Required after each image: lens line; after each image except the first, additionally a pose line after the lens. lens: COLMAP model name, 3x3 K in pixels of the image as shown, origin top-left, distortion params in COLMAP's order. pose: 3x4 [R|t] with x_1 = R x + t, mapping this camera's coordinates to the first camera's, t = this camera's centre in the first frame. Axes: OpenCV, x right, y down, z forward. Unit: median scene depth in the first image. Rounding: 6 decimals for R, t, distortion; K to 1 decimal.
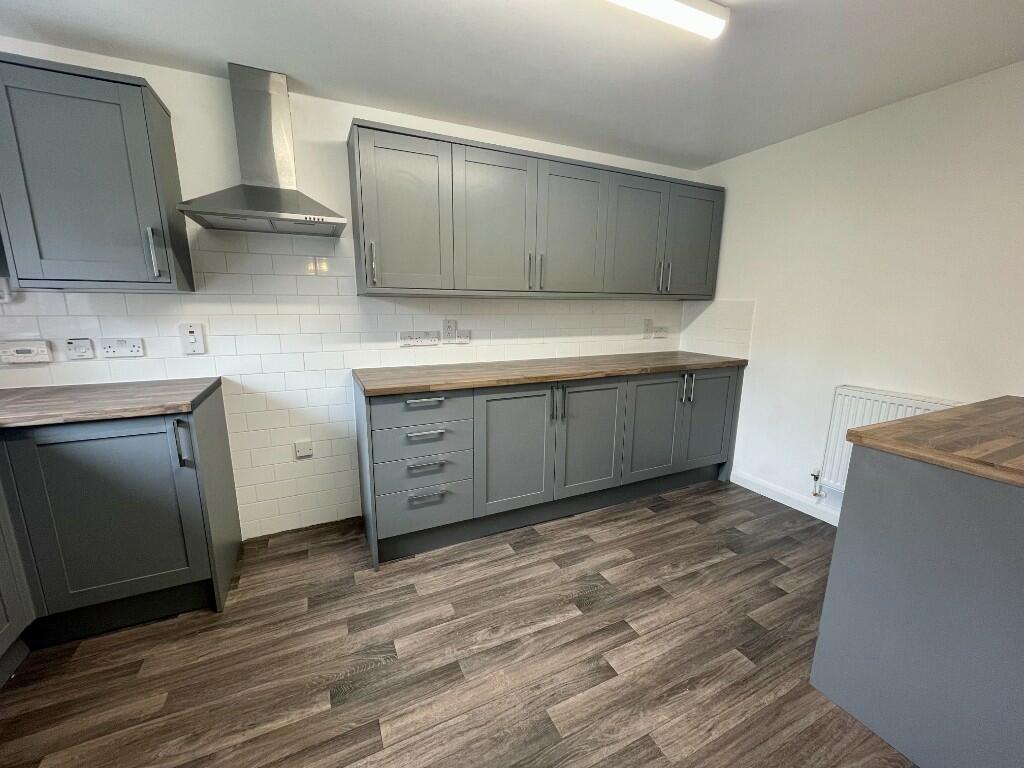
lens RADIAL K [[412.0, 0, 509.4], [0, 412.0, 389.6], [0, 0, 1]] dist [0.000379, 0.000666]
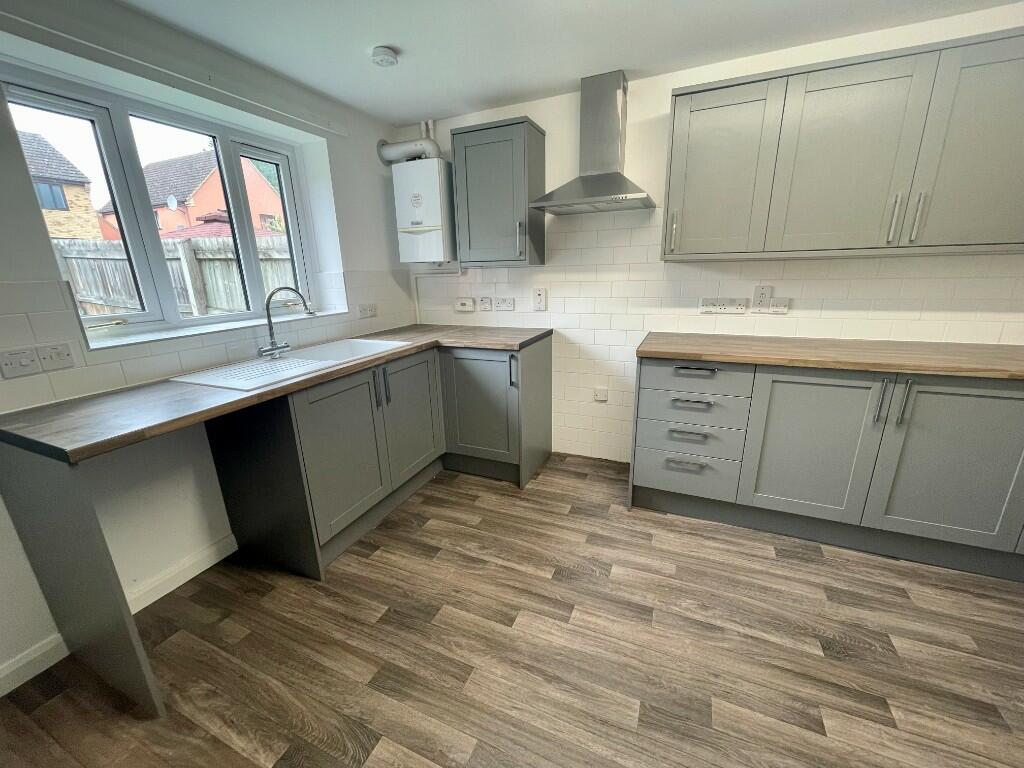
lens RADIAL K [[412.0, 0, 511.1], [0, 412.0, 390.1], [0, 0, 1]] dist [0.000379, 0.000666]
pose [[0.655423, 0.191039, -0.730701, 0.230357], [-0.124311, 0.981573, 0.145124, -0.012162], [0.744961, -0.004283, 0.667094, -0.000979]]
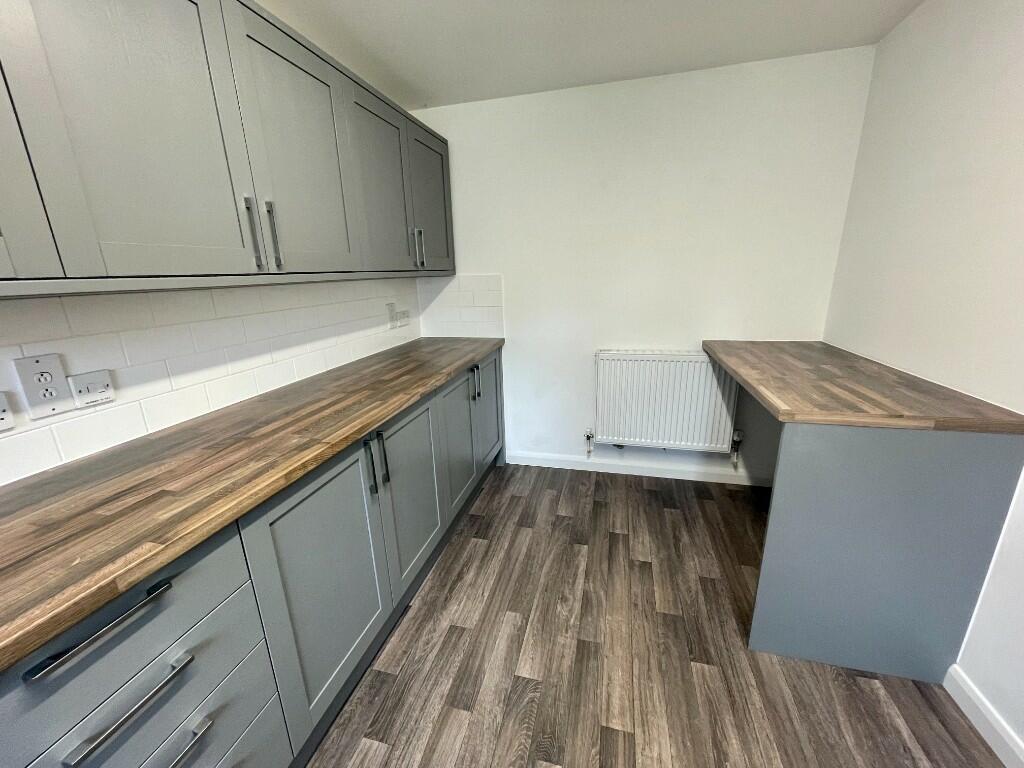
lens RADIAL K [[412.0, 0, 513.5], [0, 412.0, 391.2], [0, 0, 1]] dist [0.000379, 0.000666]
pose [[0.643707, -0.240403, 0.726531, -0.179965], [0.189264, 0.969895, 0.153242, -0.136751], [-0.741498, 0.038863, 0.669828, 0.507068]]
